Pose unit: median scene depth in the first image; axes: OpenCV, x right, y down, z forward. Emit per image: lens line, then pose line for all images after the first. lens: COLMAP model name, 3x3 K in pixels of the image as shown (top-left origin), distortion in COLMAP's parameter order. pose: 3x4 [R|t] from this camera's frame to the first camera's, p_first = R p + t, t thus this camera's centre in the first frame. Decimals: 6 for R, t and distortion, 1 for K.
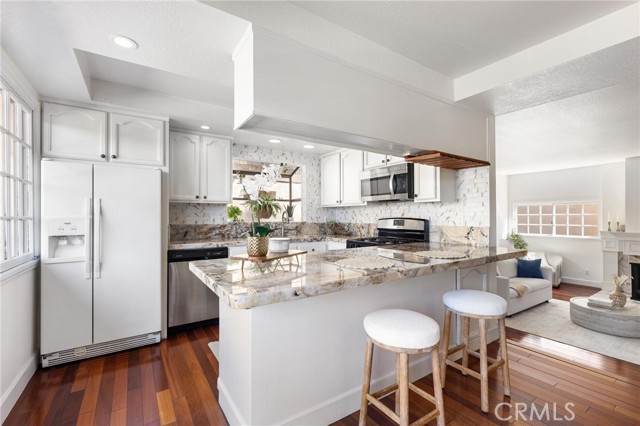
lens RADIAL K [[285.0, 0, 320.9], [0, 285.0, 215.6], [0, 0, 1]] dist [0.004145, -0.000265]
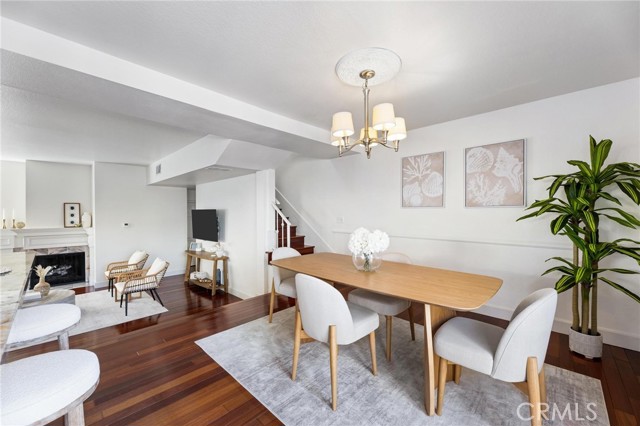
lens RADIAL K [[254.6, 0, 320.0], [0, 254.6, 214.3], [0, 0, 1]] dist [0.001926, 0.000277]
pose [[-0.217013, -0.000725, 0.976169, -0.193381], [-0.003410, 0.999994, -0.000016, 0.000781], [-0.976163, -0.003332, -0.217014, 0.235584]]
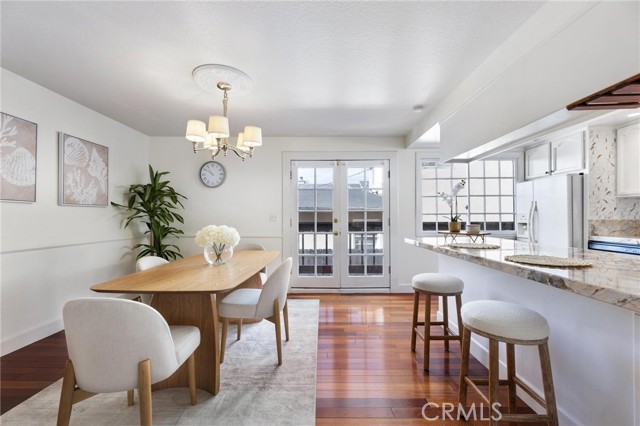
lens RADIAL K [[271.5, 0, 319.4], [0, 271.5, 213.4], [0, 0, 1]] dist [0.016743, 0.000233]
pose [[-0.548754, -0.005483, -0.835966, 0.880630], [0.006252, 0.999924, -0.010663, 0.013790], [0.835961, -0.011078, -0.548678, 0.616623]]
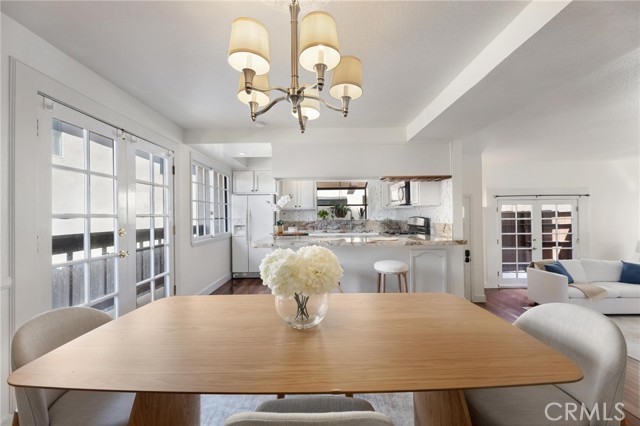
lens RADIAL K [[254.6, 0, 320.6], [0, 254.6, 214.7], [0, 0, 1]] dist [0.001926, 0.000277]
pose [[0.834542, -0.010944, -0.550835, 0.619530], [0.013019, 0.999915, -0.000142, -0.008052], [0.550790, -0.007053, 0.834614, -0.300255]]
